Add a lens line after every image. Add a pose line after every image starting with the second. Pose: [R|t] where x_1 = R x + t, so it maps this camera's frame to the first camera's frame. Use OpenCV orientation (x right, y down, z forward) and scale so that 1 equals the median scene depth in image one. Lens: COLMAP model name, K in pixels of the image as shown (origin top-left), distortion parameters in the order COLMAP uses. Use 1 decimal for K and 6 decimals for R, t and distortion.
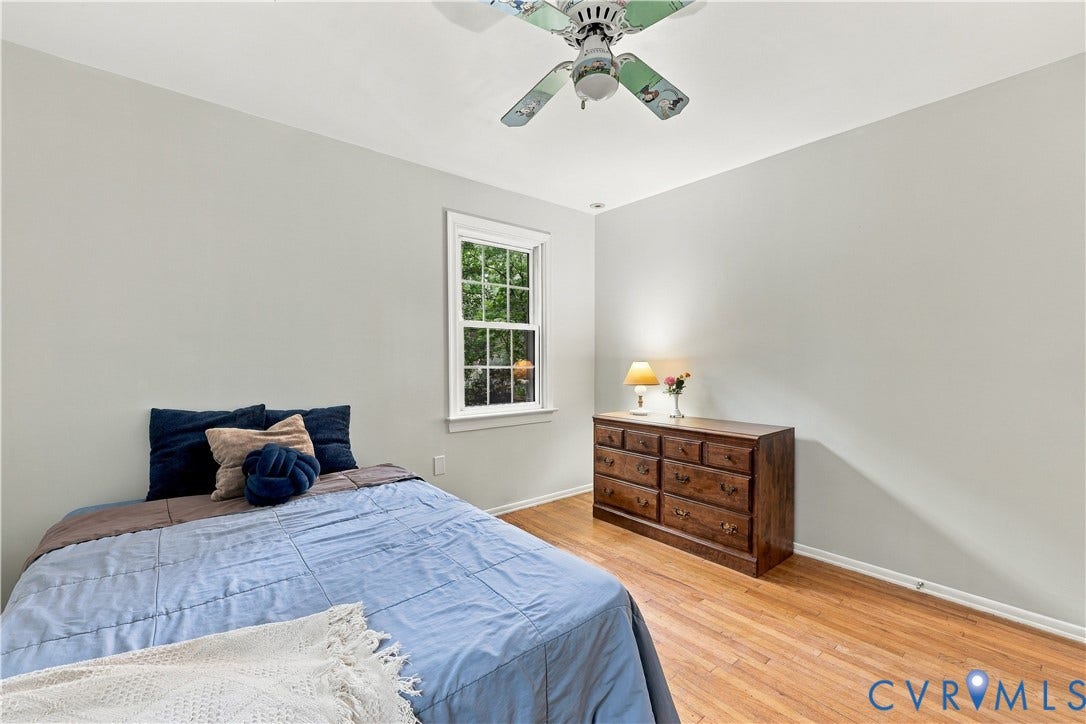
lens RADIAL K [[444.4, 0, 543.1], [0, 444.4, 370.8], [0, 0, 1]] dist [0.001235, 0.000089]
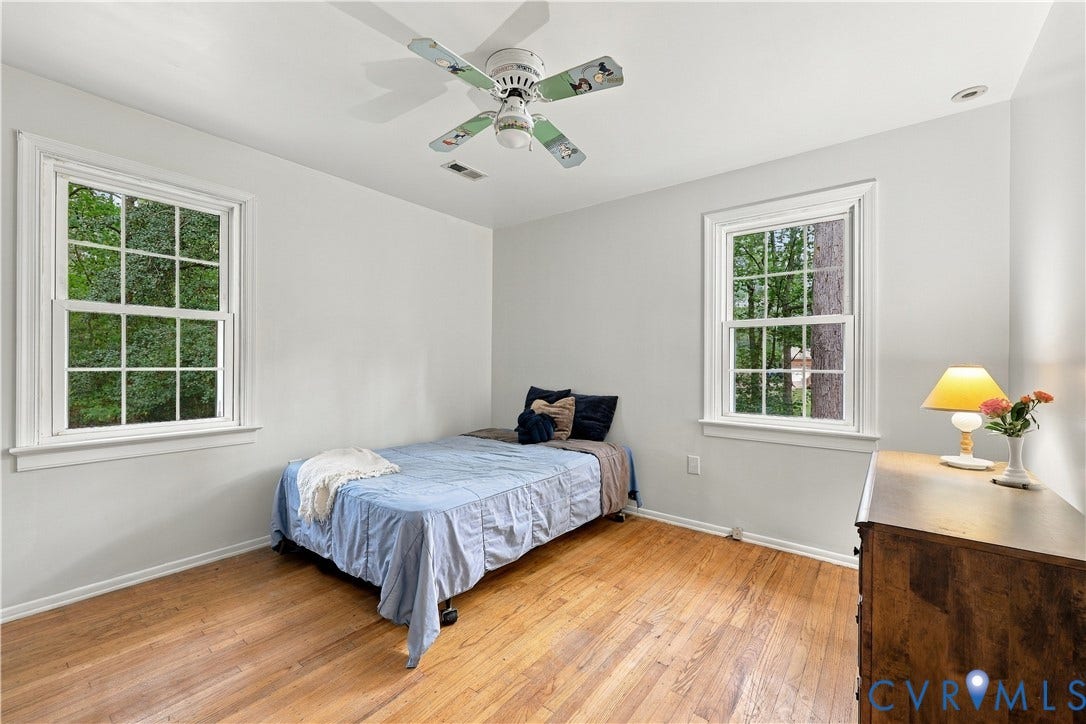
lens RADIAL K [[439.3, 0, 543.0], [0, 439.3, 362.0], [0, 0, 1]] dist [-0.000303, -0.000043]
pose [[0.208275, 0.001279, -0.978070, 0.651554], [-0.030097, 0.999534, -0.005102, -0.008330], [0.977607, 0.030500, 0.208216, 0.416250]]
